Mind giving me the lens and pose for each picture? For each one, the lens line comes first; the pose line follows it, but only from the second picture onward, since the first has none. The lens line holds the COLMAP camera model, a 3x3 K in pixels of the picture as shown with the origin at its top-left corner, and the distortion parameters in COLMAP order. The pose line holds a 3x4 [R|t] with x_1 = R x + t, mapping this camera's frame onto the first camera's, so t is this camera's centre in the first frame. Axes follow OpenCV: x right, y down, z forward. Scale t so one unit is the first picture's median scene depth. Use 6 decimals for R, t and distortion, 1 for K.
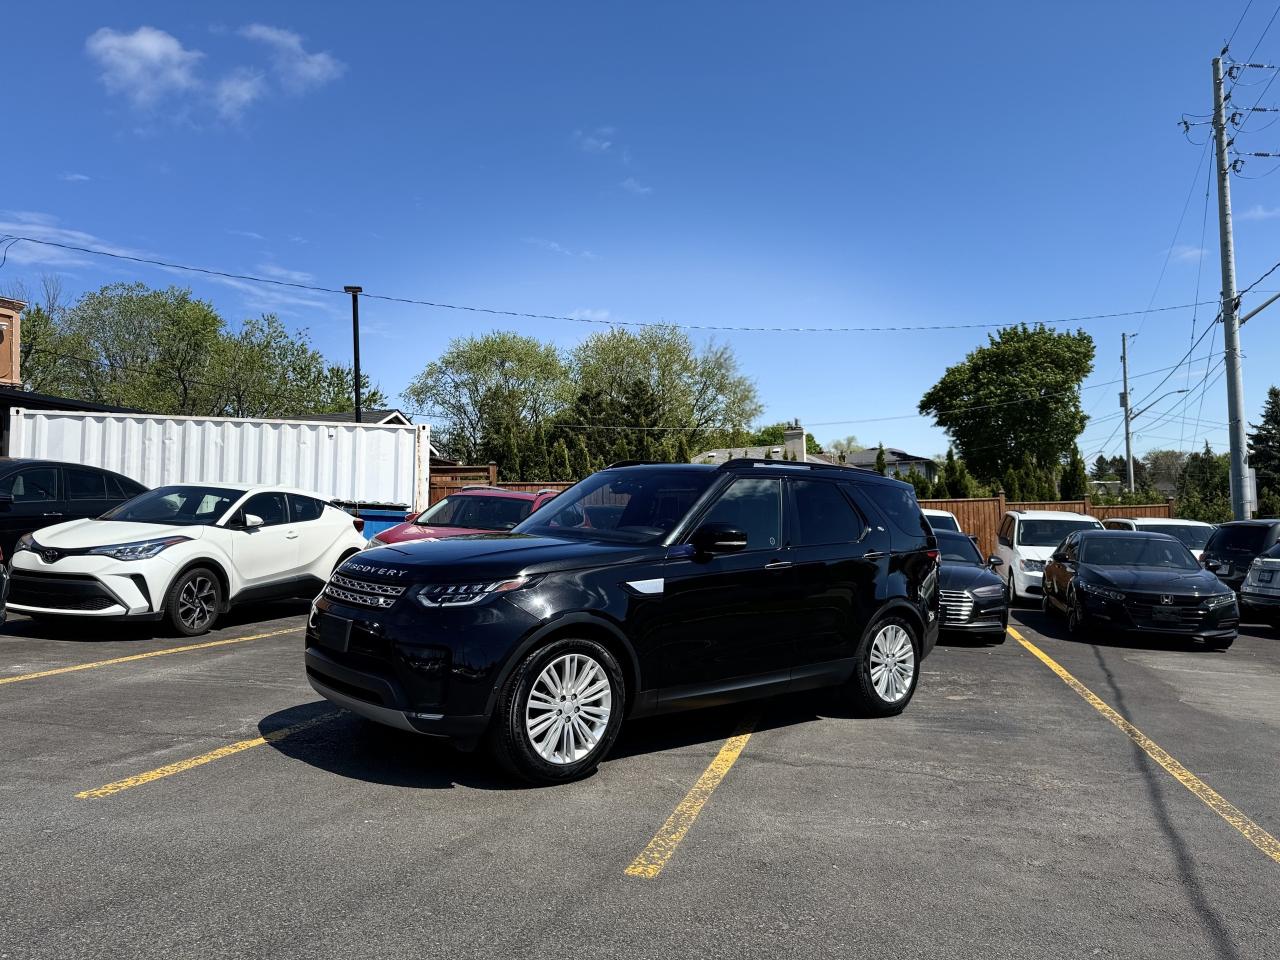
lens RADIAL K [[904.6, 0, 634.8], [0, 904.6, 474.0], [0, 0, 1]] dist [0.058413, -0.071832]
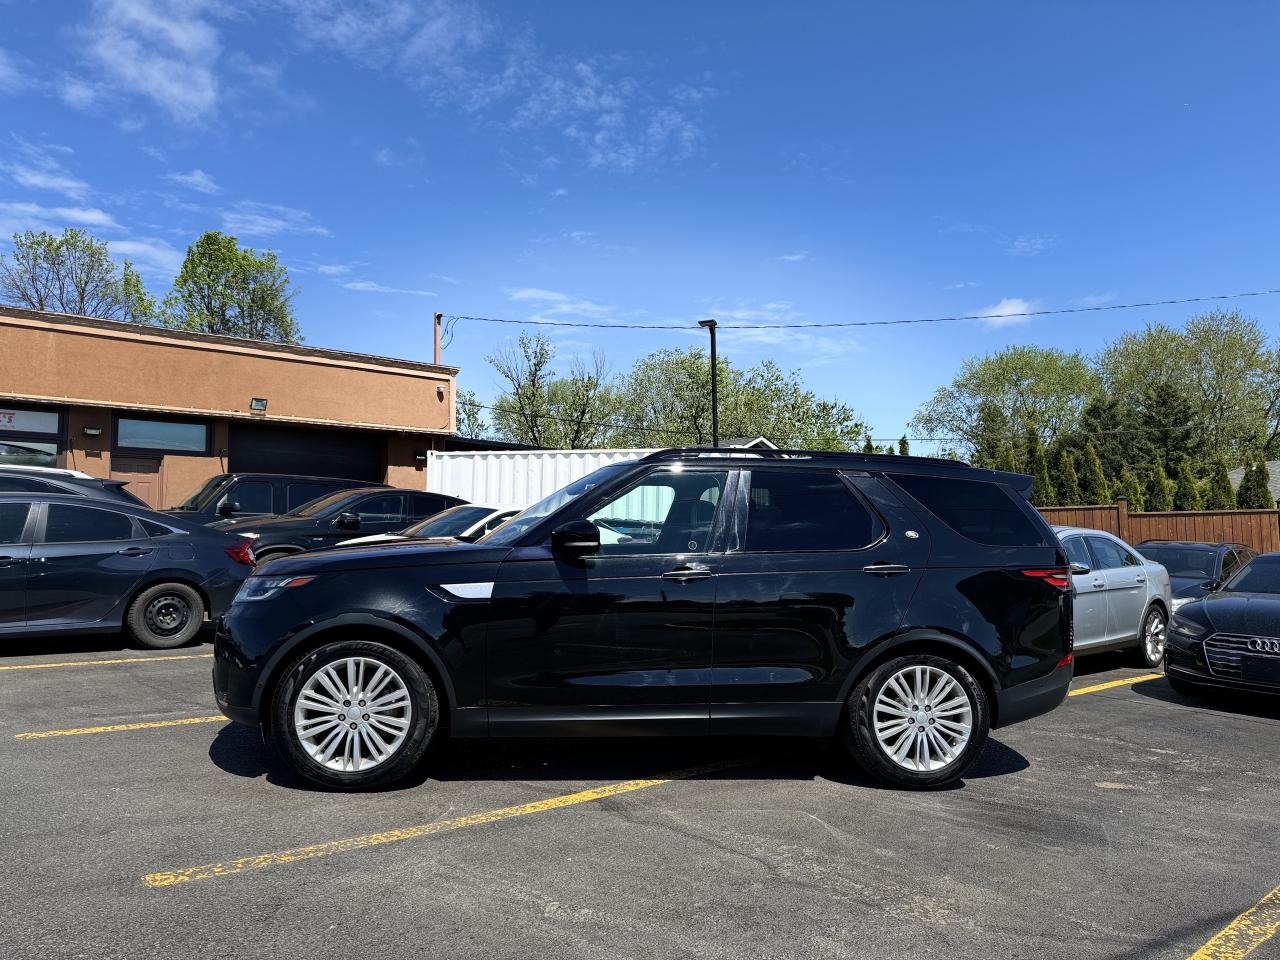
lens RADIAL K [[904.6, 0, 634.8], [0, 904.6, 474.0], [0, 0, 1]] dist [0.058413, -0.071832]
pose [[0.836978, -0.041555, -0.545657, 0.257746], [0.022023, 0.998863, -0.042289, 0.018919], [0.546793, 0.023377, 0.836941, 0.128521]]
